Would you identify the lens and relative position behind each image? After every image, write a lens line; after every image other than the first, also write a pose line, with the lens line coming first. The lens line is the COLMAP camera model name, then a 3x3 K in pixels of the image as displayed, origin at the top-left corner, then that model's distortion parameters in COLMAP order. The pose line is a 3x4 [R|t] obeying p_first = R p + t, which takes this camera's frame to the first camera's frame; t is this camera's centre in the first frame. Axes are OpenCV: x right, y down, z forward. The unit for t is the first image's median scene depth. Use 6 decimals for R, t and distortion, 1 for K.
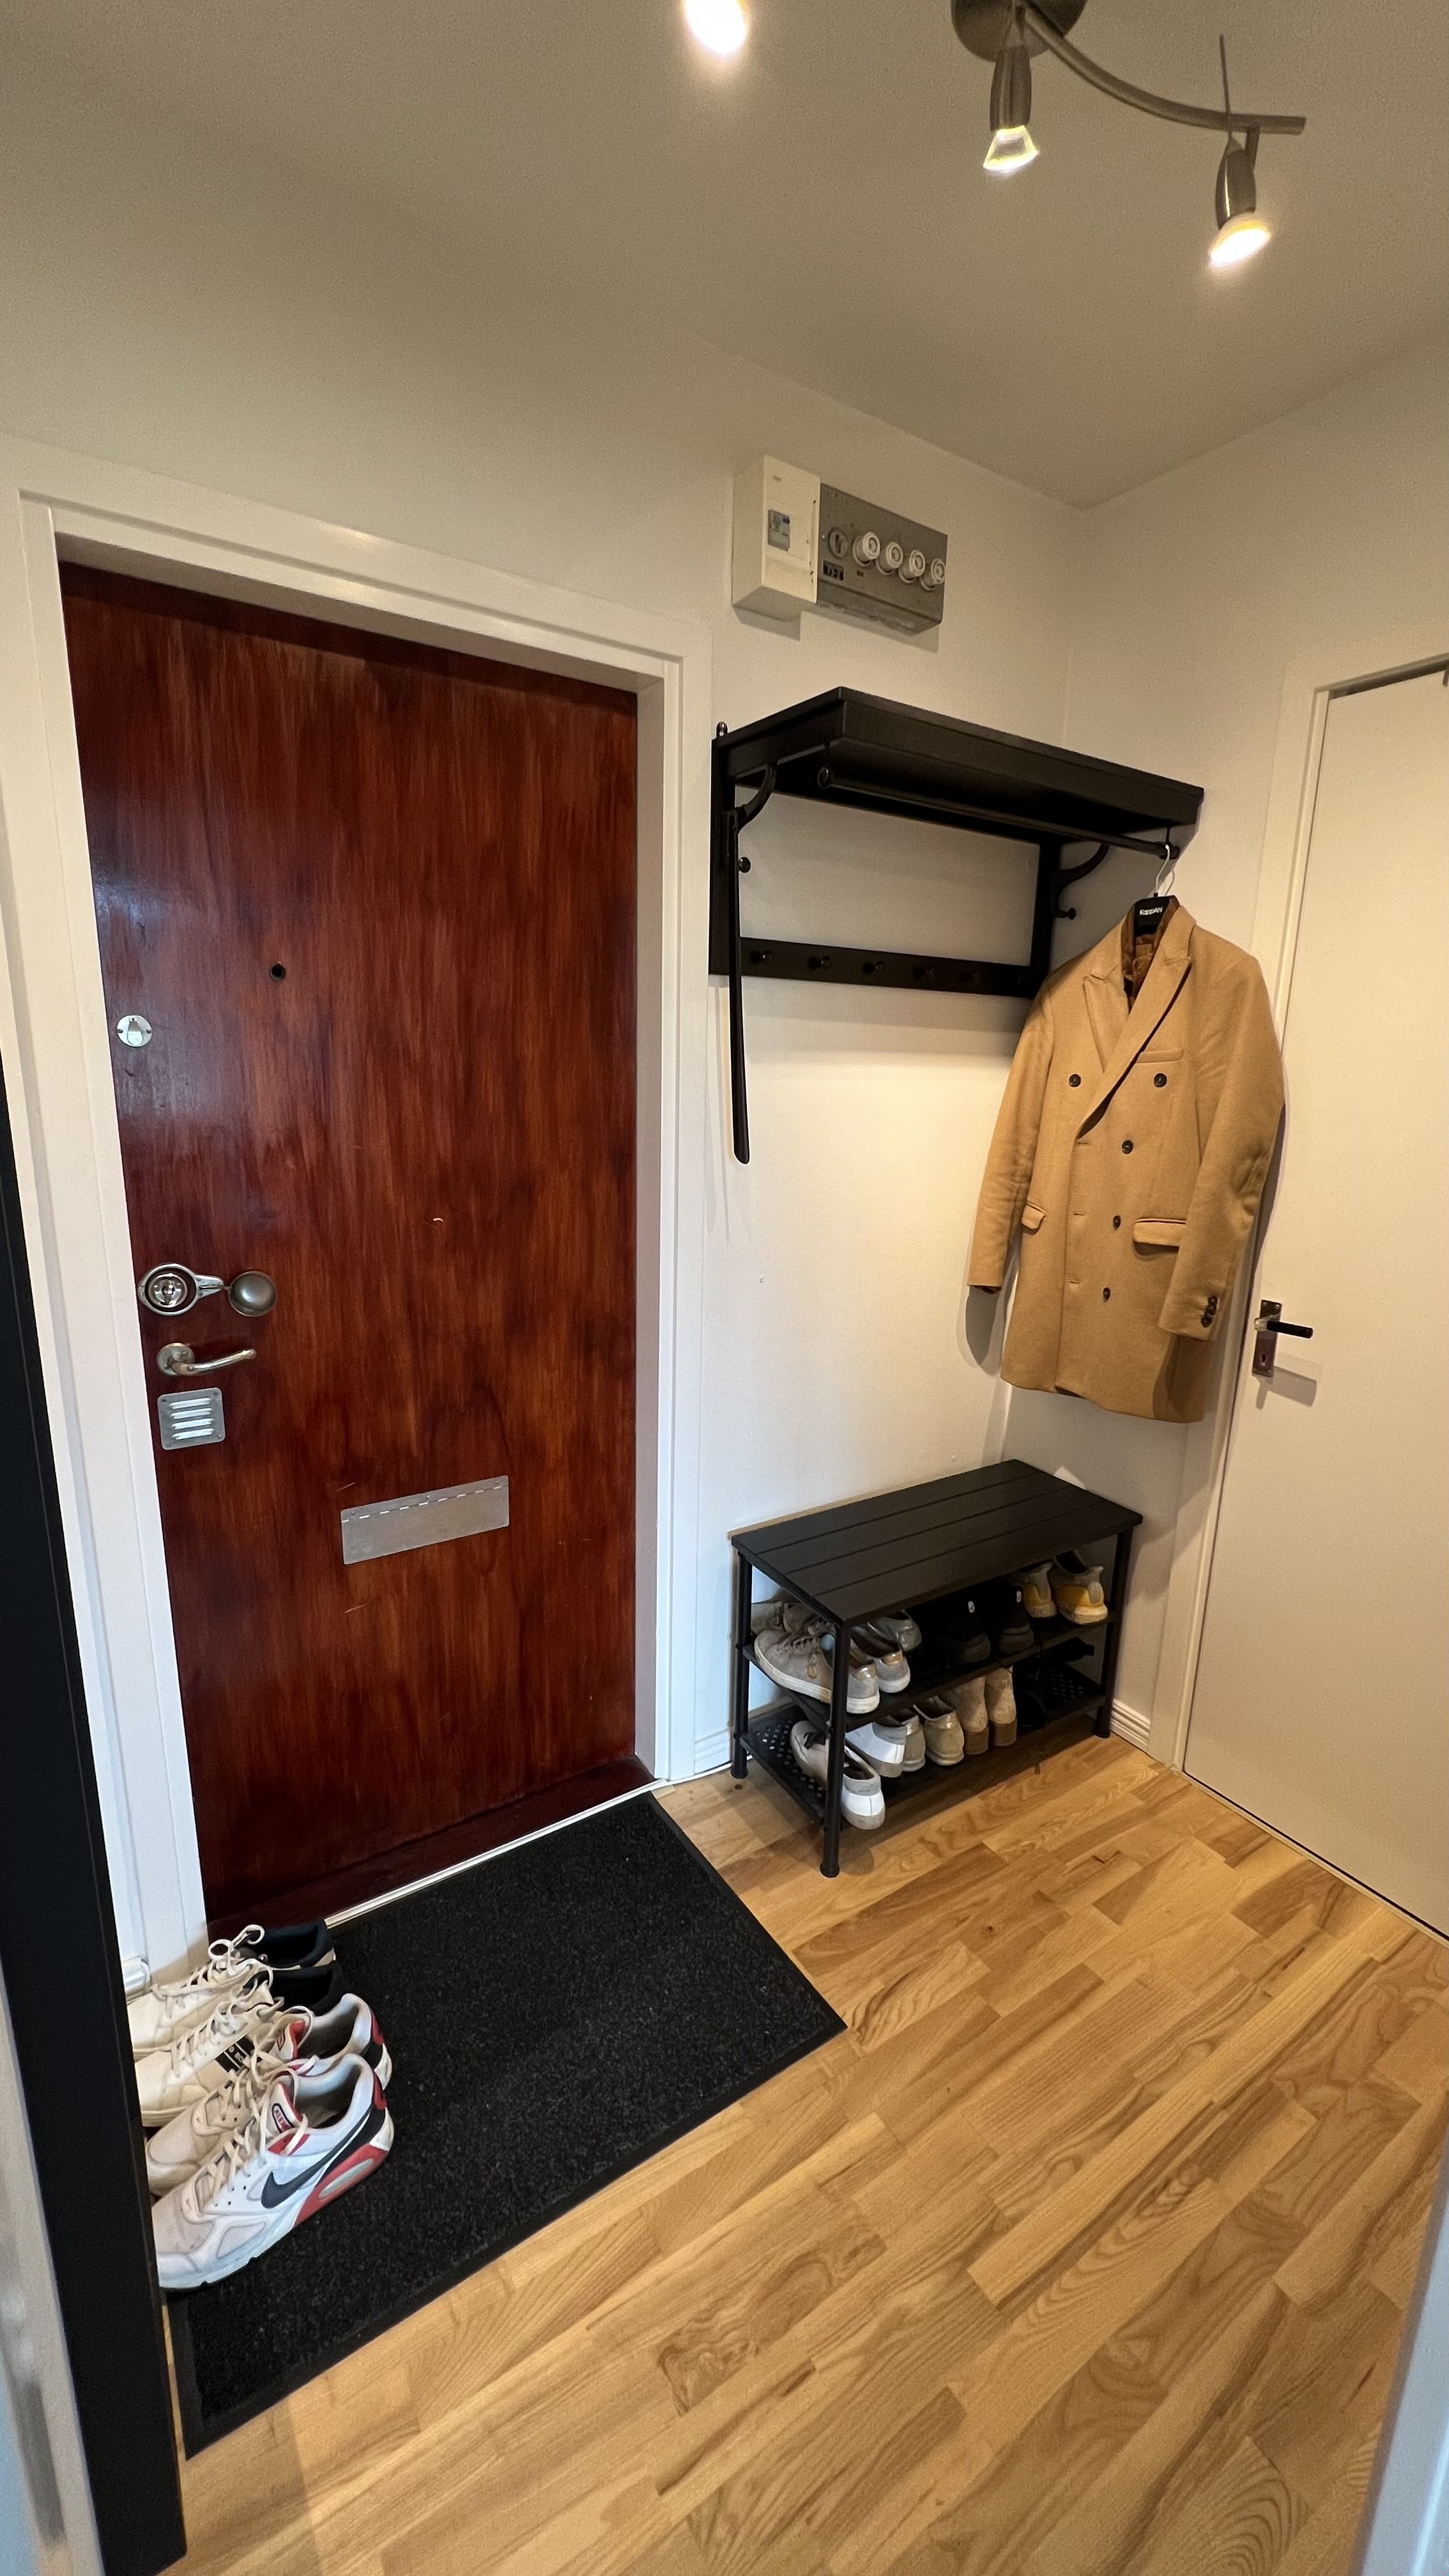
lens RADIAL K [[1022.2, 0, 734.5], [0, 1022.2, 1285.7], [0, 0, 1]] dist [-0.009307, 0.001721]
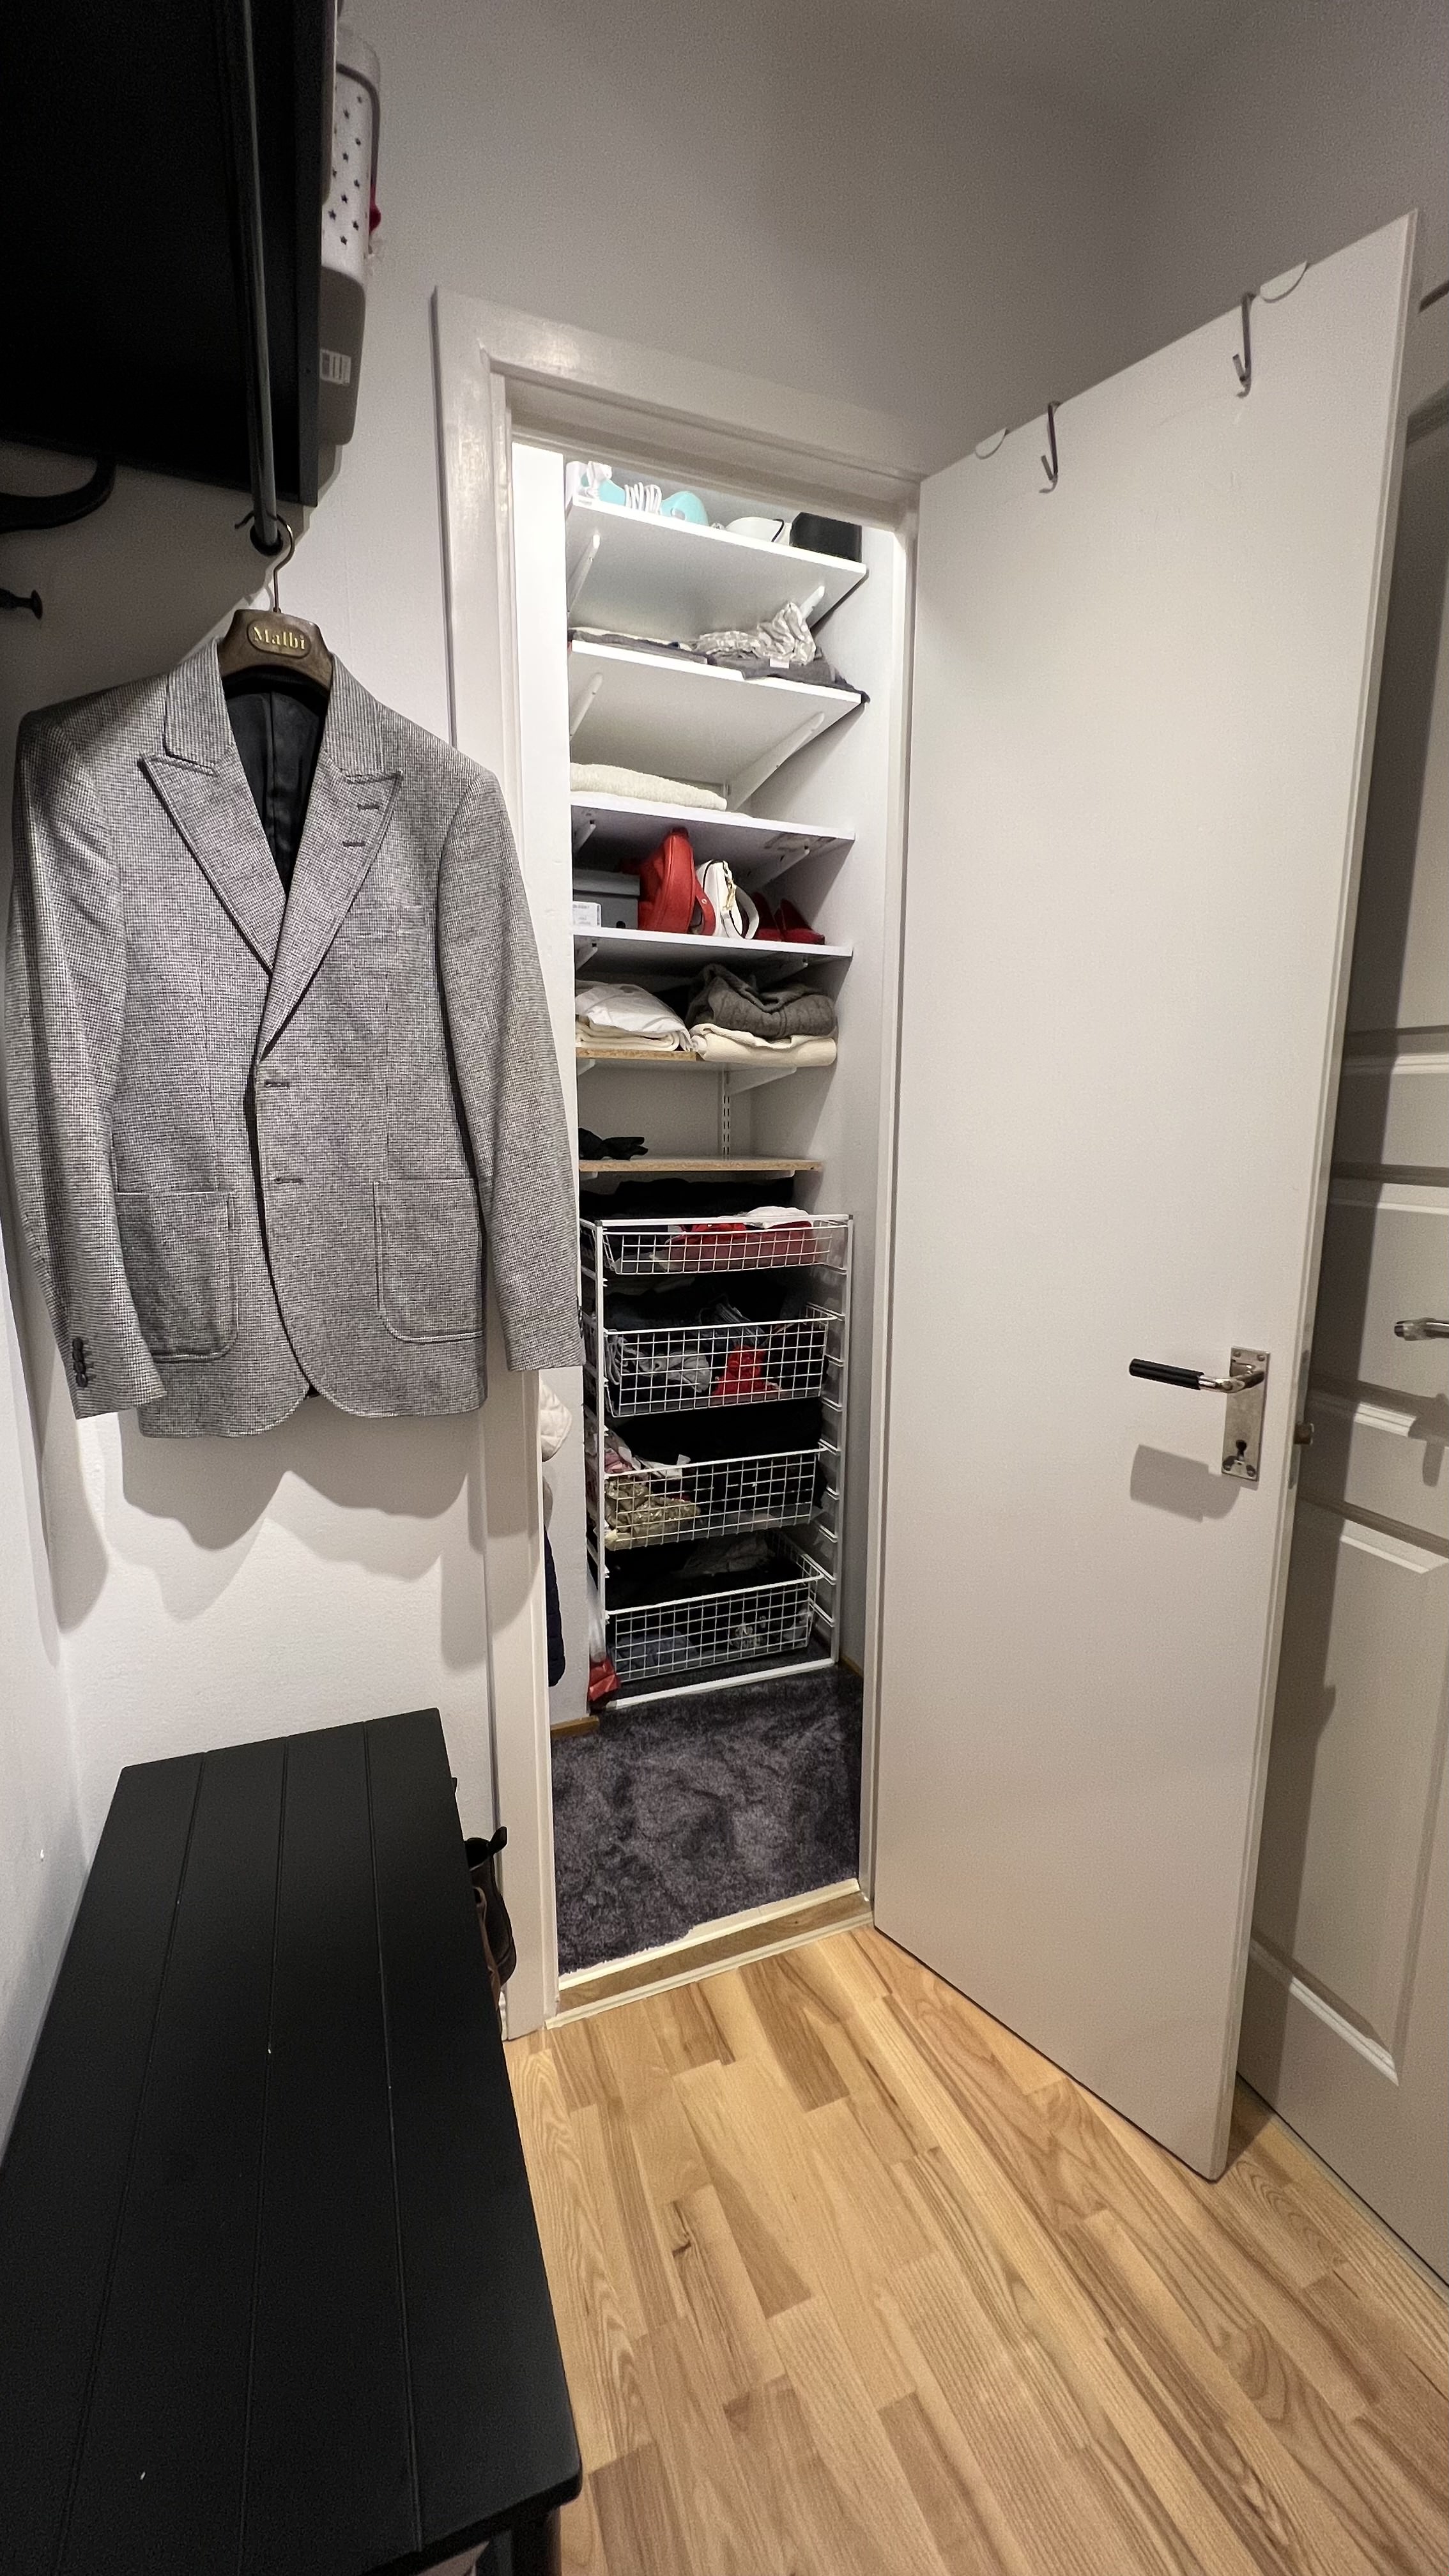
lens RADIAL K [[1022.2, 0, 729.5], [0, 1022.2, 1290.8], [0, 0, 1]] dist [-0.009307, 0.001721]
pose [[0.206172, -0.188829, 0.960123, -0.121356], [0.218427, 0.965327, 0.142949, -0.077563], [-0.953825, 0.180245, 0.240269, 0.781874]]
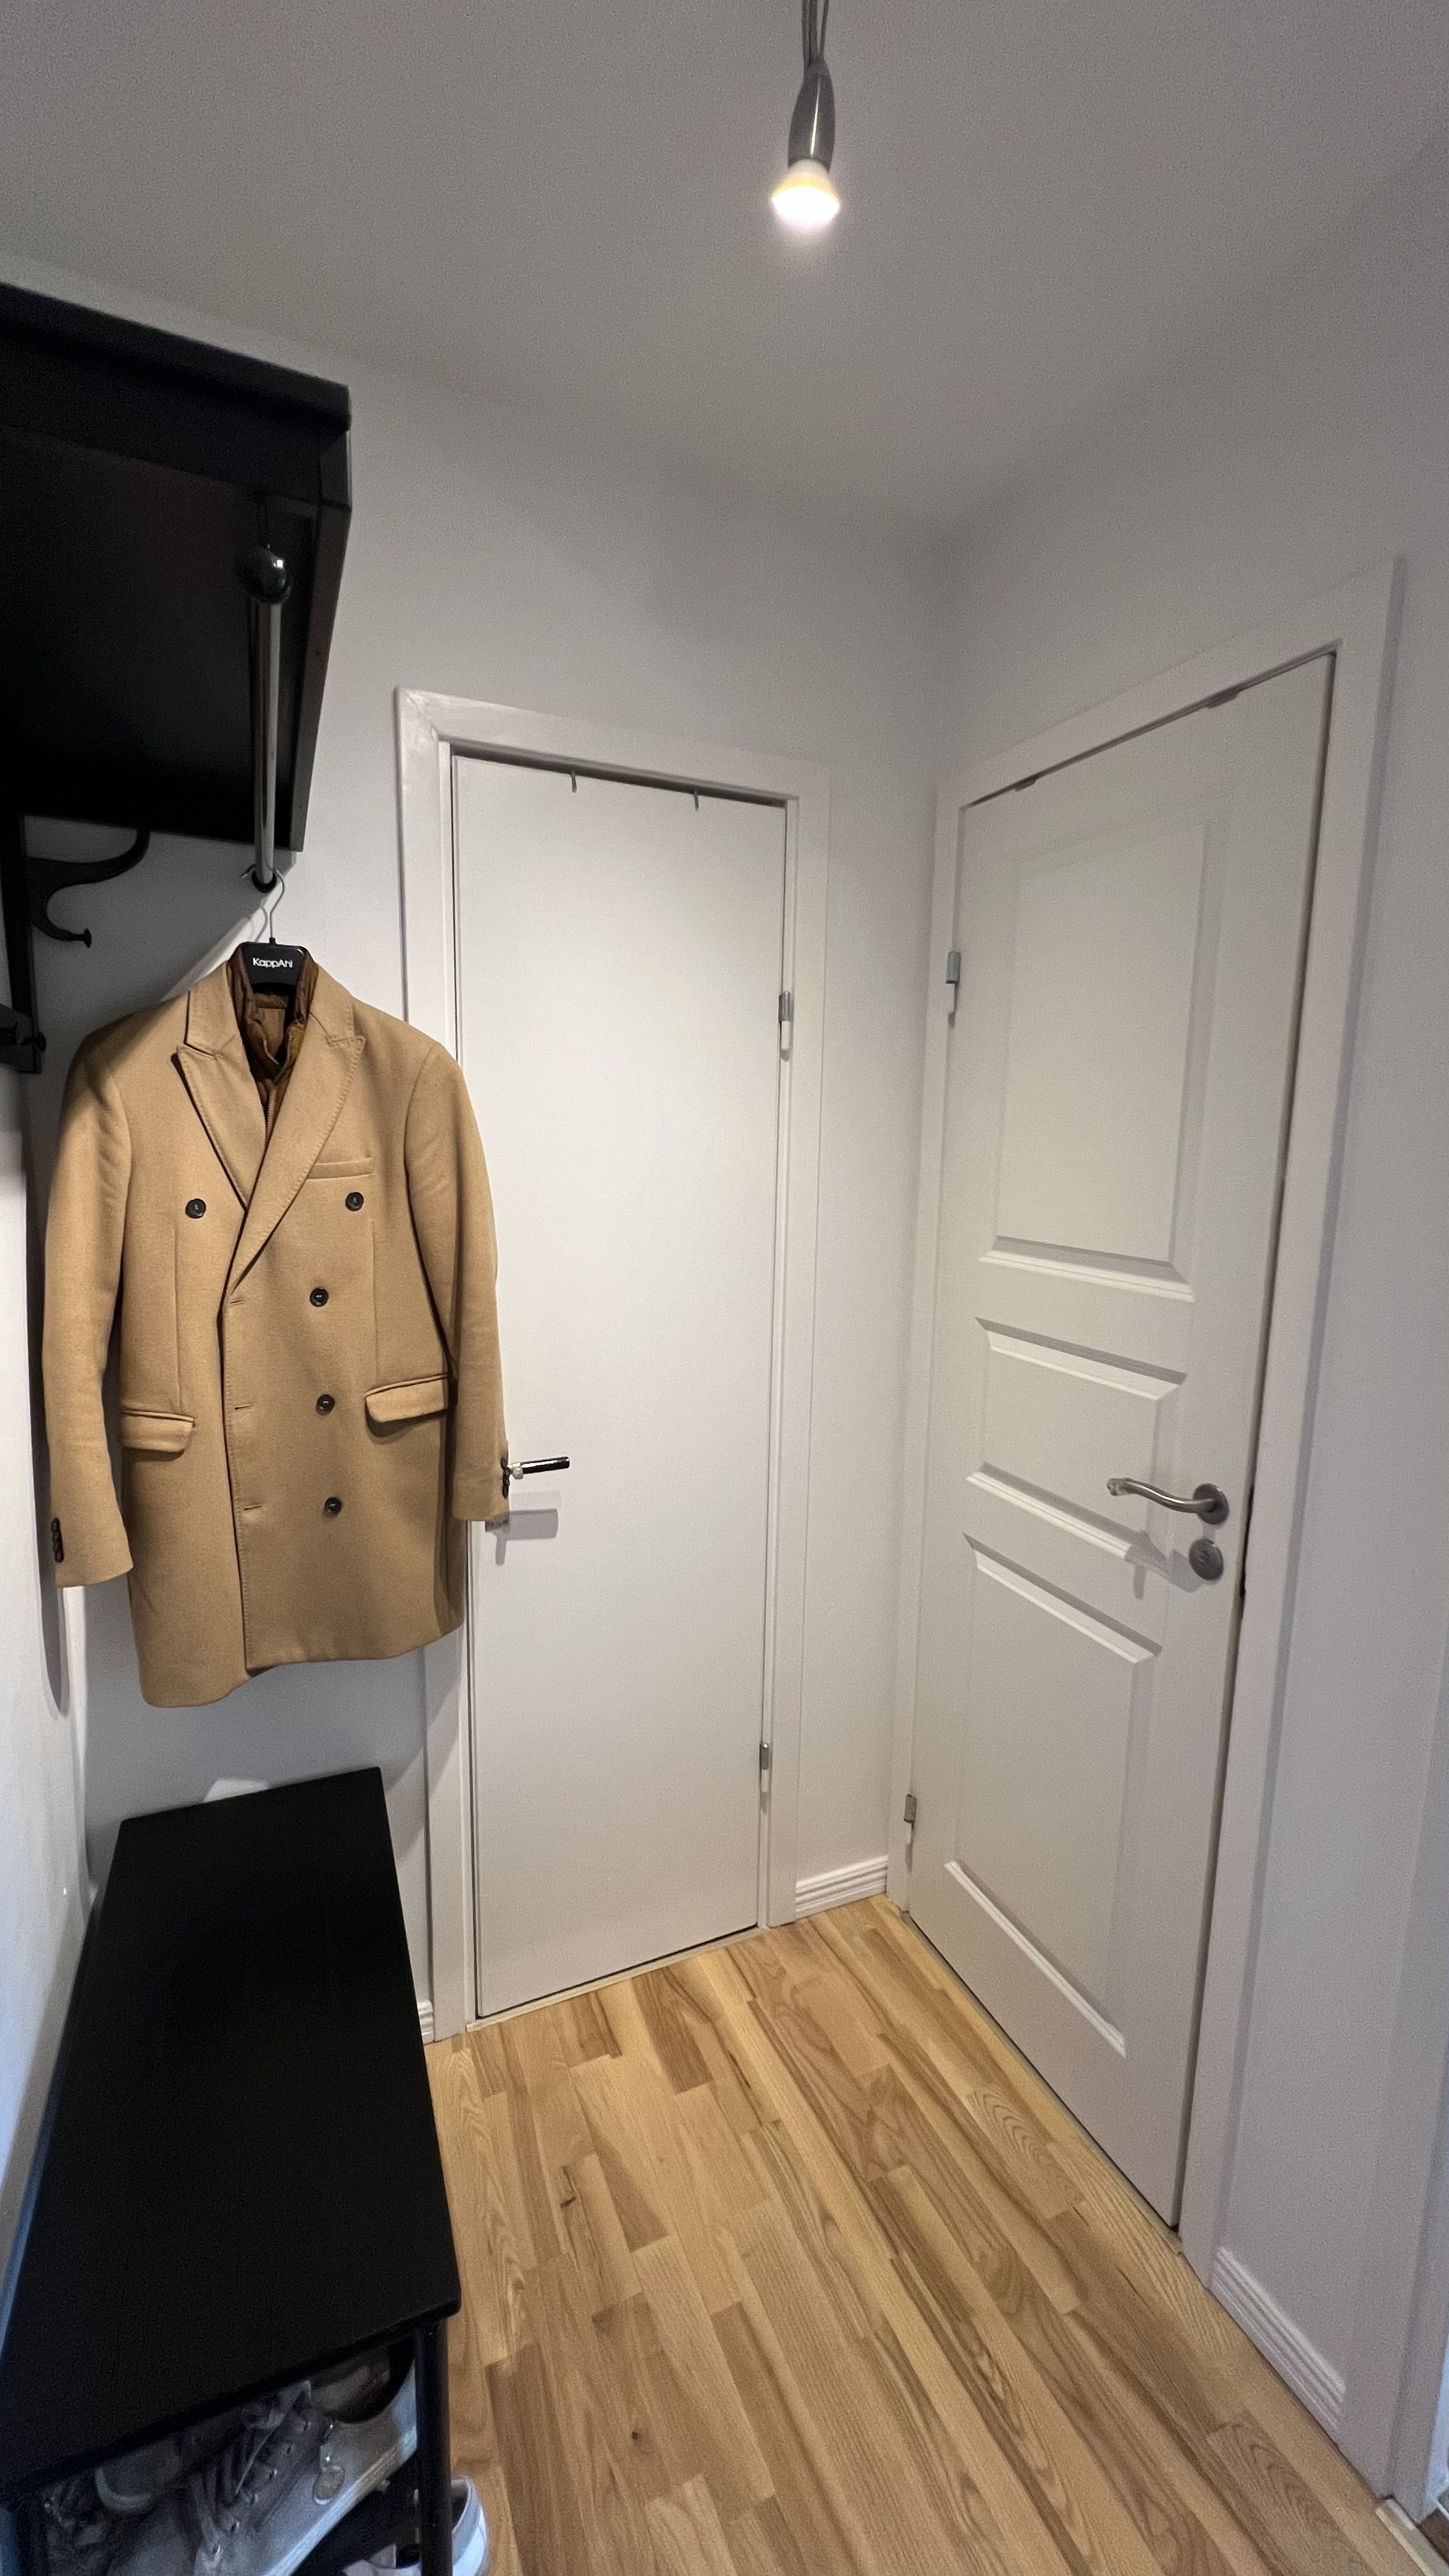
lens RADIAL K [[1024.8, 0, 728.3], [0, 1024.8, 1289.3], [0, 0, 1]] dist [0.003195, -0.000128]
pose [[0.169451, -0.167413, 0.971215, -0.281653], [0.201661, 0.970505, 0.132106, -0.199213], [-0.964686, 0.173471, 0.198214, 0.658899]]
